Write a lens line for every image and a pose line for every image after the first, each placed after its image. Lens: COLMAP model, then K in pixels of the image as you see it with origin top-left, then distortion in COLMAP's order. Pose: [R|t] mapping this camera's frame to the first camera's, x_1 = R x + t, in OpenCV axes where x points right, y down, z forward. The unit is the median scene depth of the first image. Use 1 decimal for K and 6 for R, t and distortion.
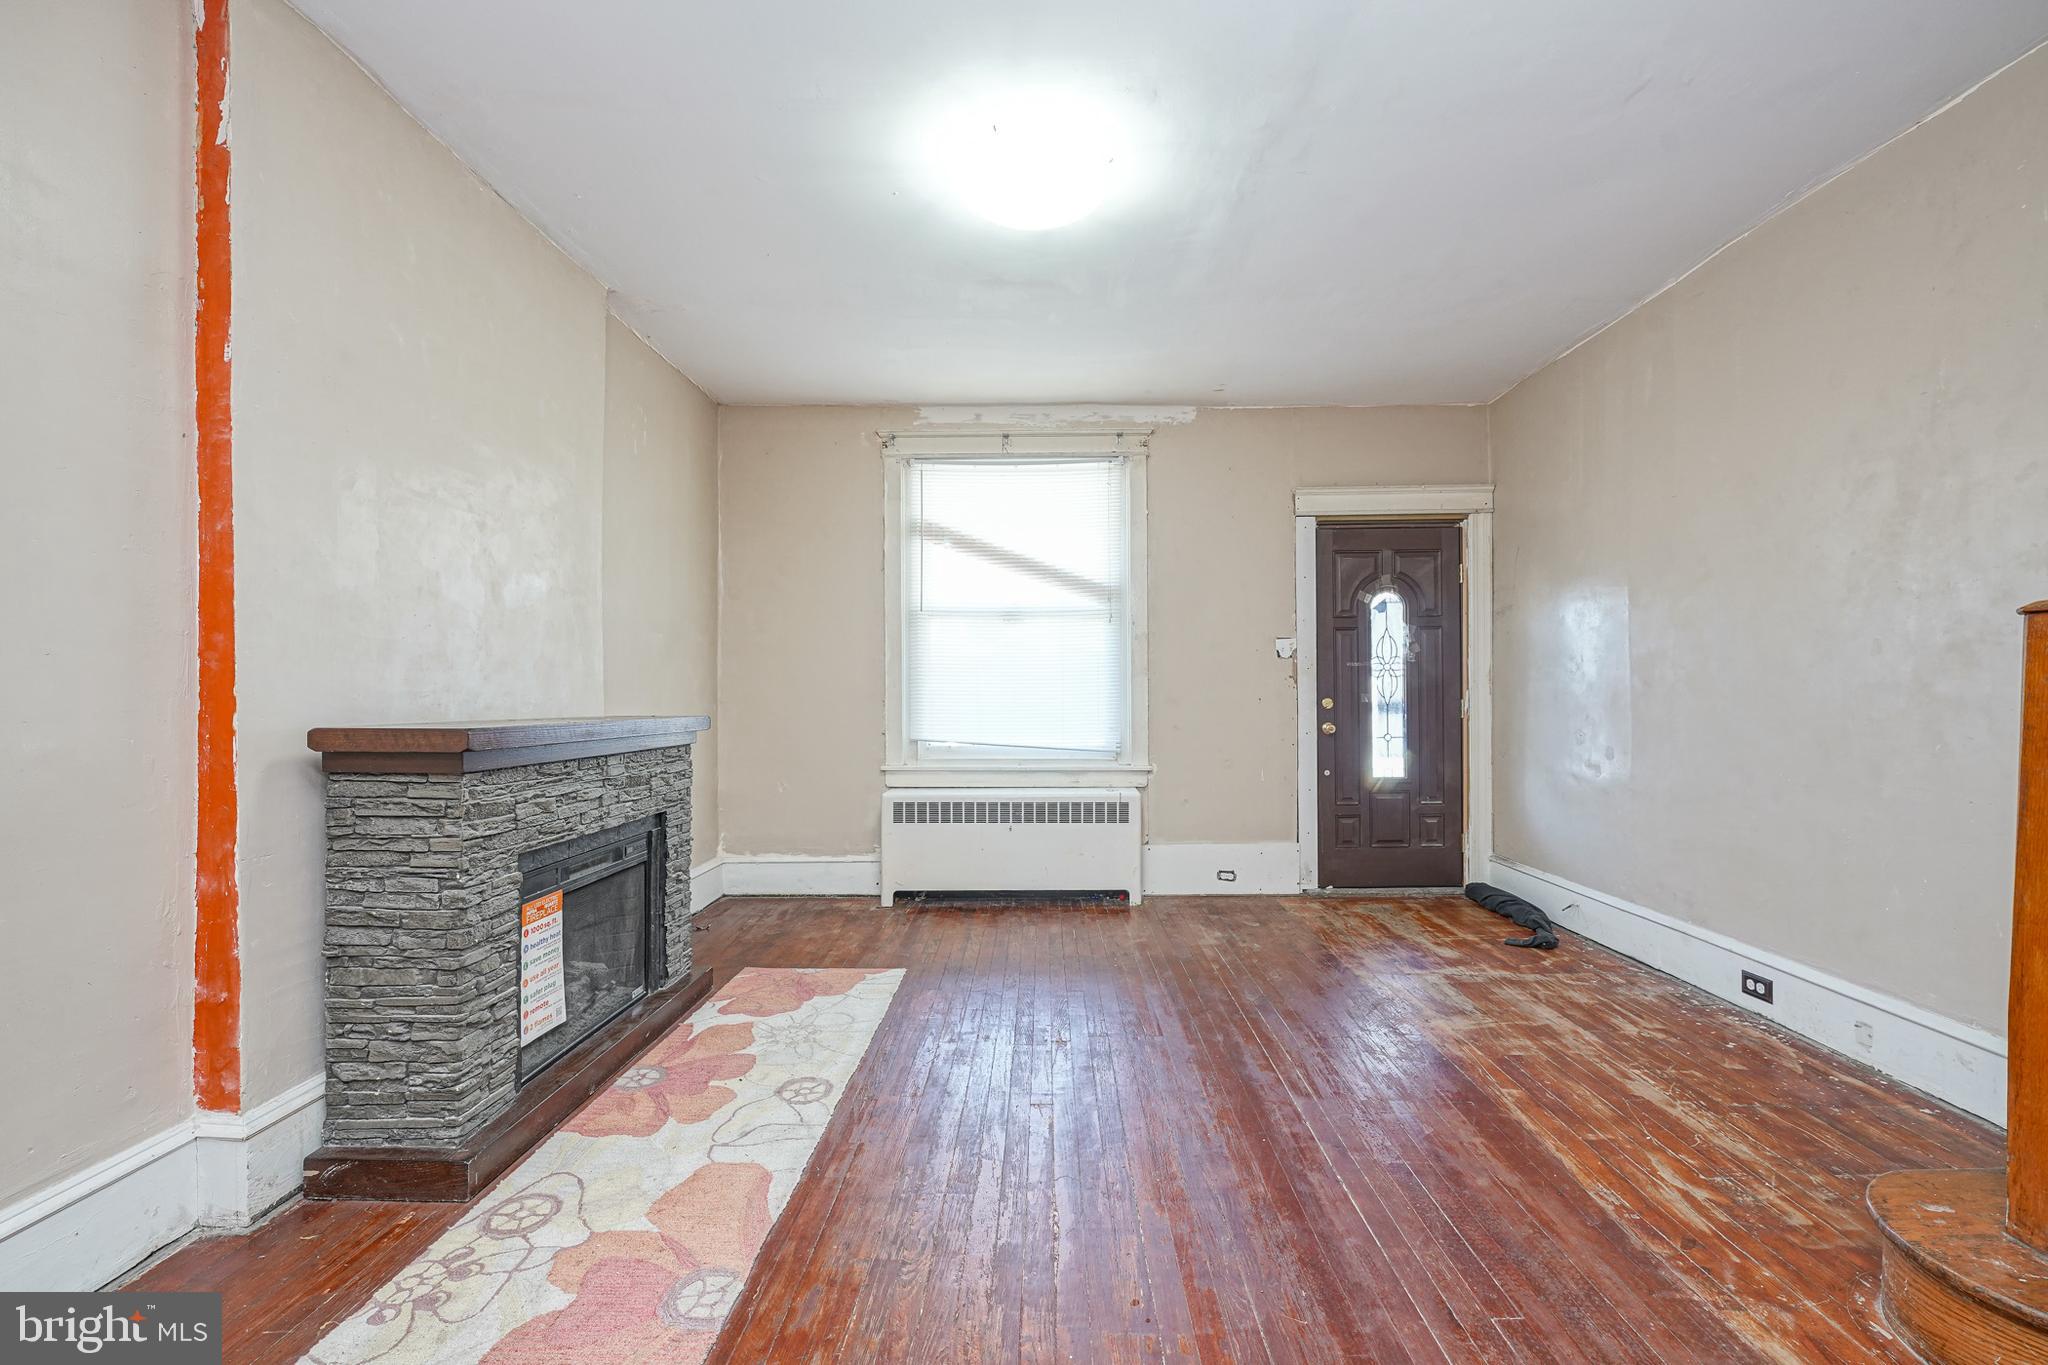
lens RADIAL K [[830.5, 0, 1055.7], [0, 830.5, 706.1], [0, 0, 1]] dist [0.000625, 0.000263]
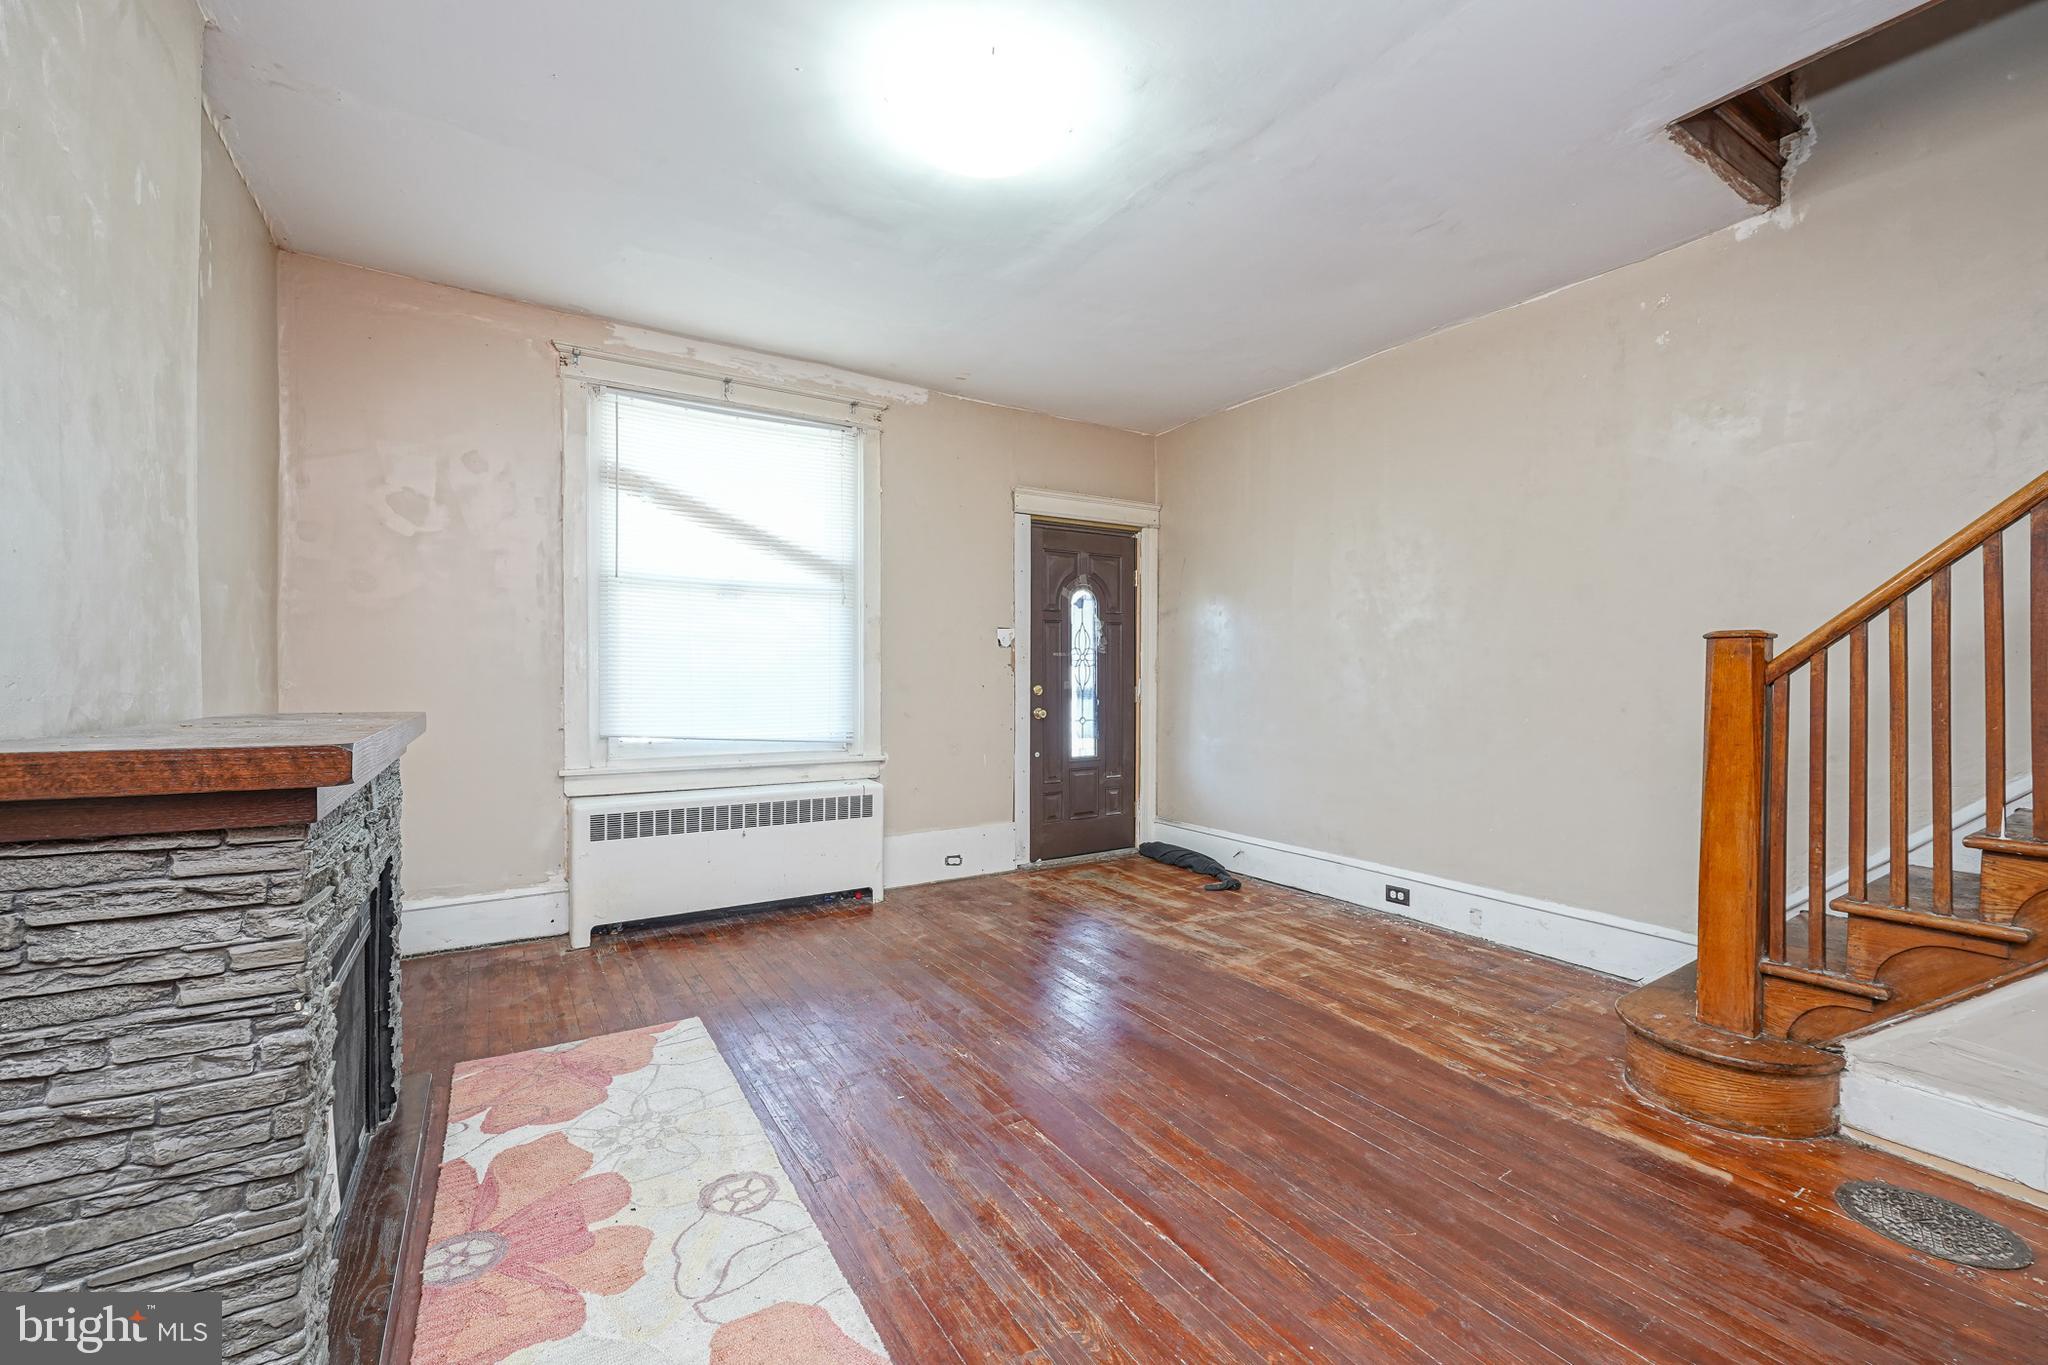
lens RADIAL K [[816.7, 0, 1031.6], [0, 816.7, 697.7], [0, 0, 1]] dist [0.000247, 0.000122]
pose [[0.844874, -0.006458, 0.534926, -0.344399], [0.001357, 0.999950, 0.009928, -0.005634], [-0.534963, -0.007662, 0.844841, 0.153683]]
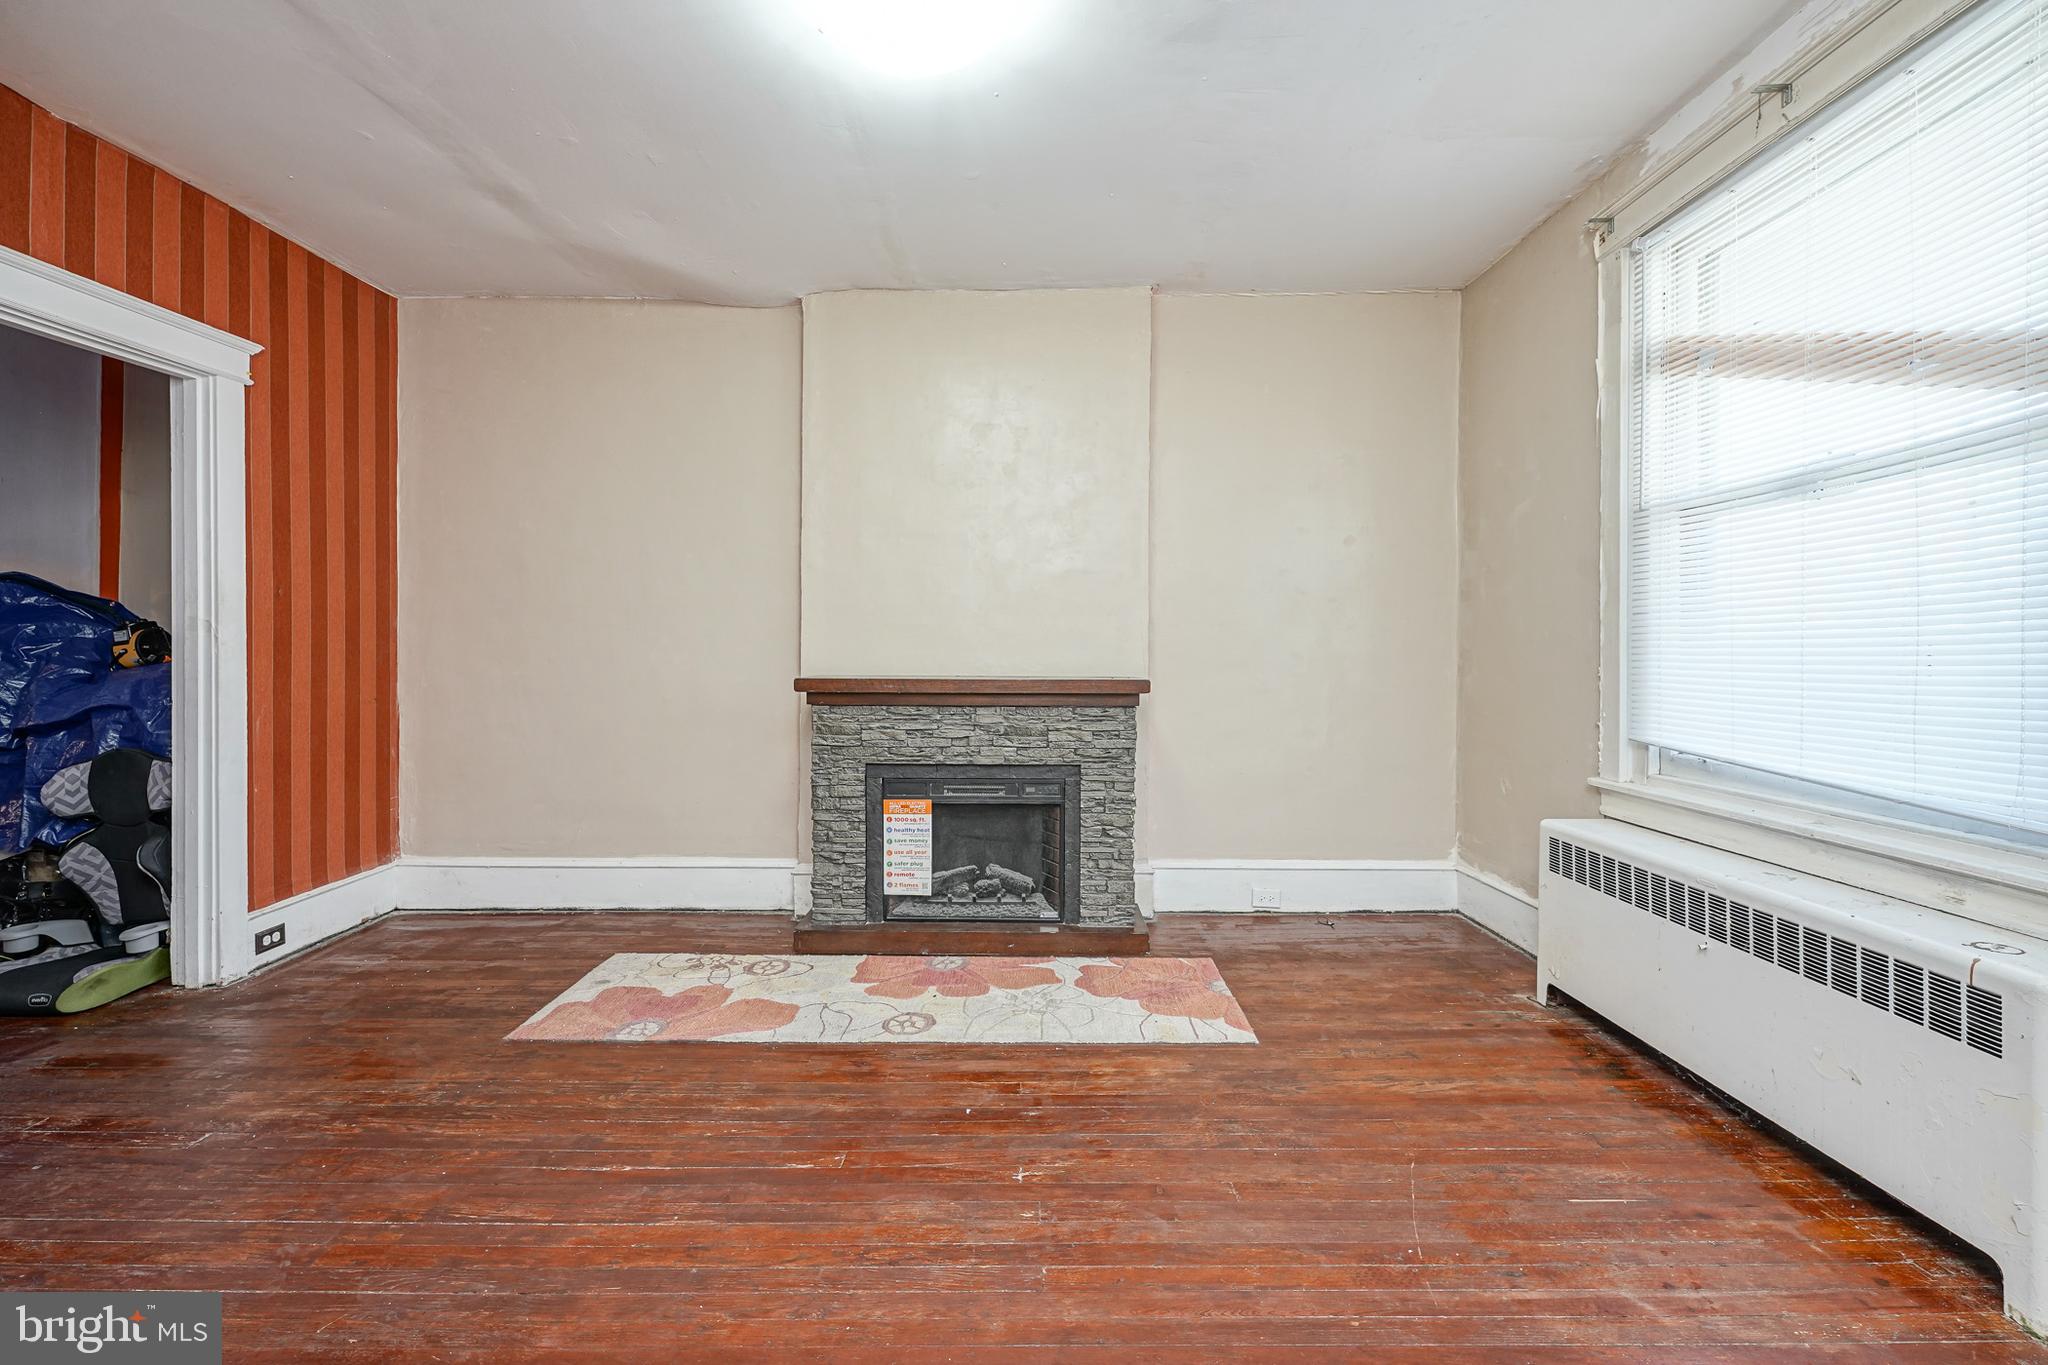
lens RADIAL K [[833.7, 0, 999.0], [0, 833.7, 664.7], [0, 0, 1]] dist [-0.003053, 0.000558]
pose [[-0.018165, 0.015685, -0.999712, 0.561157], [-0.013452, 0.999783, 0.015930, -0.018668], [0.999745, 0.013738, -0.017950, 0.817144]]
